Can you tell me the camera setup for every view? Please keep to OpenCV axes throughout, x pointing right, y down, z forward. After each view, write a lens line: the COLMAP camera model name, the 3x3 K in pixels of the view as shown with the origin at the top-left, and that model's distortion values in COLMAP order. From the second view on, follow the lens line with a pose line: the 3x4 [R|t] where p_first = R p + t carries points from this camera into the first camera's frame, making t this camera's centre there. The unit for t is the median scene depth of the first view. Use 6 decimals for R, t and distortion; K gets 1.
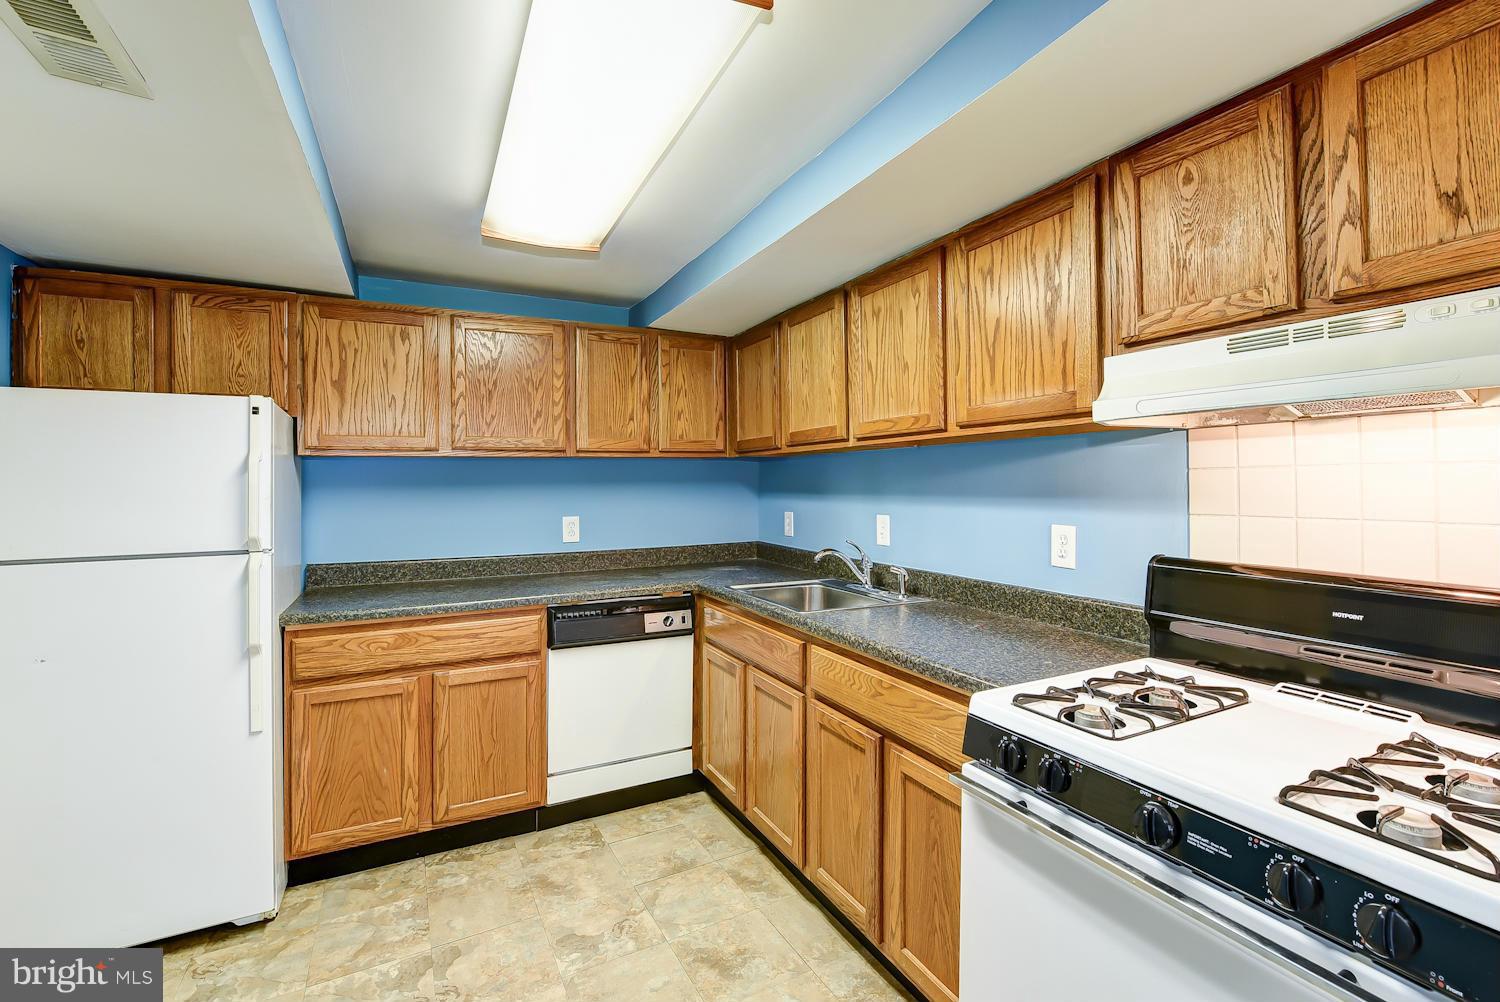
lens RADIAL K [[650.5, 0, 760.1], [0, 650.5, 478.2], [0, 0, 1]] dist [-0.011923, -0.000426]
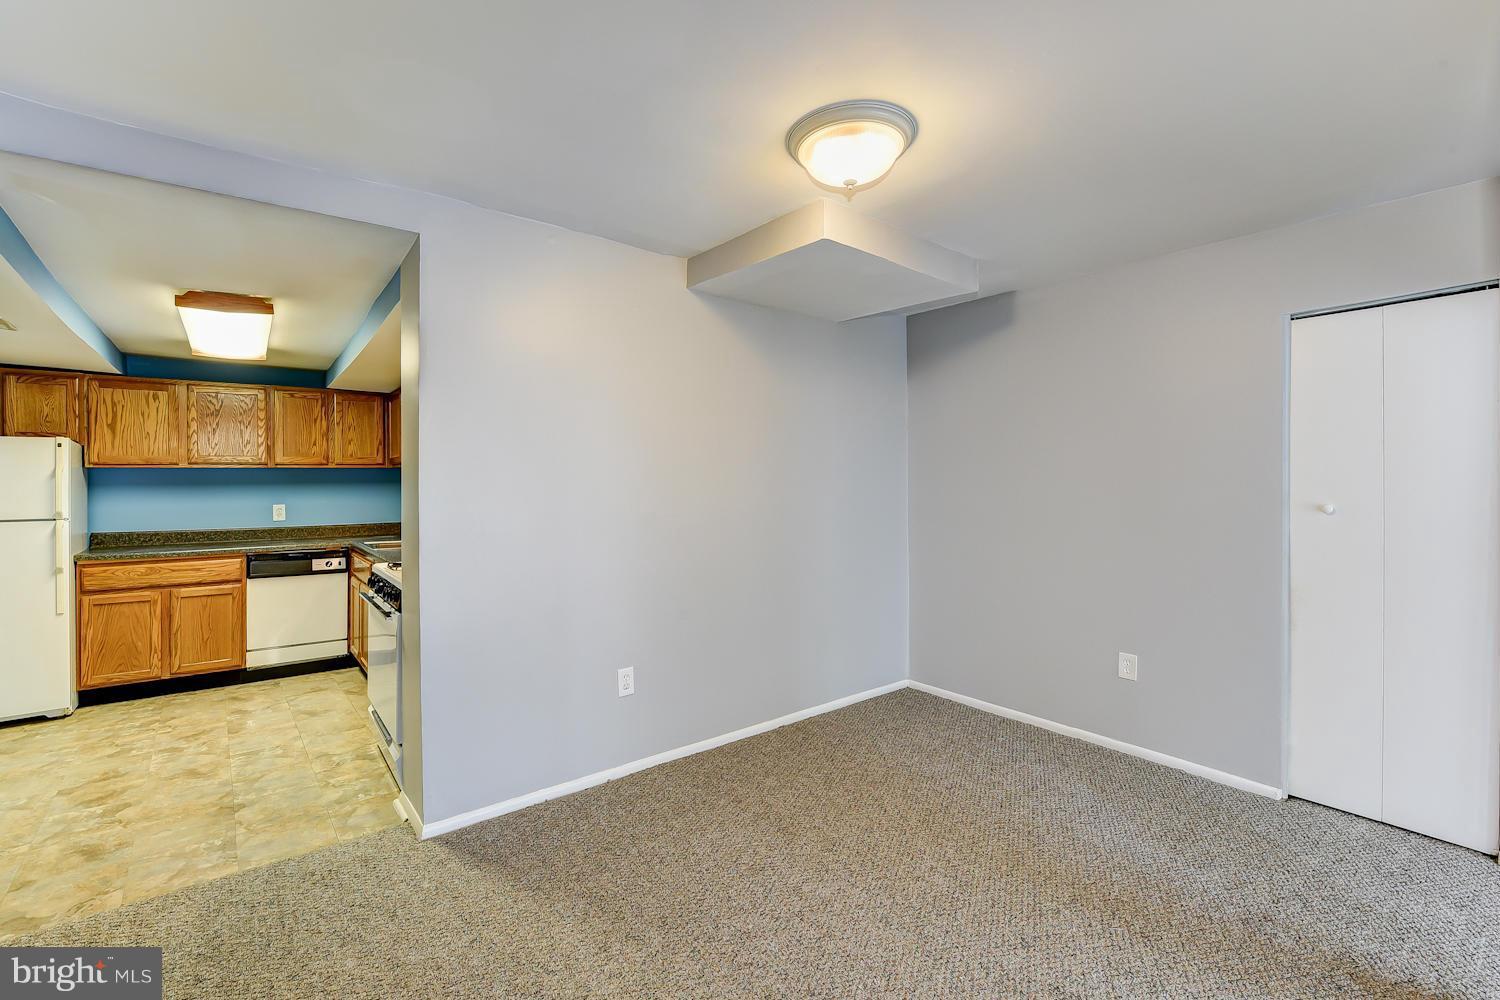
lens RADIAL K [[643.7, 0, 715.7], [0, 643.7, 481.7], [0, 0, 1]] dist [-0.012525, -0.000211]
pose [[0.987257, 0.001991, 0.159120, 0.731901], [-0.002669, 0.999988, 0.004047, -0.008957], [-0.159110, -0.004420, 0.987251, -1.019056]]
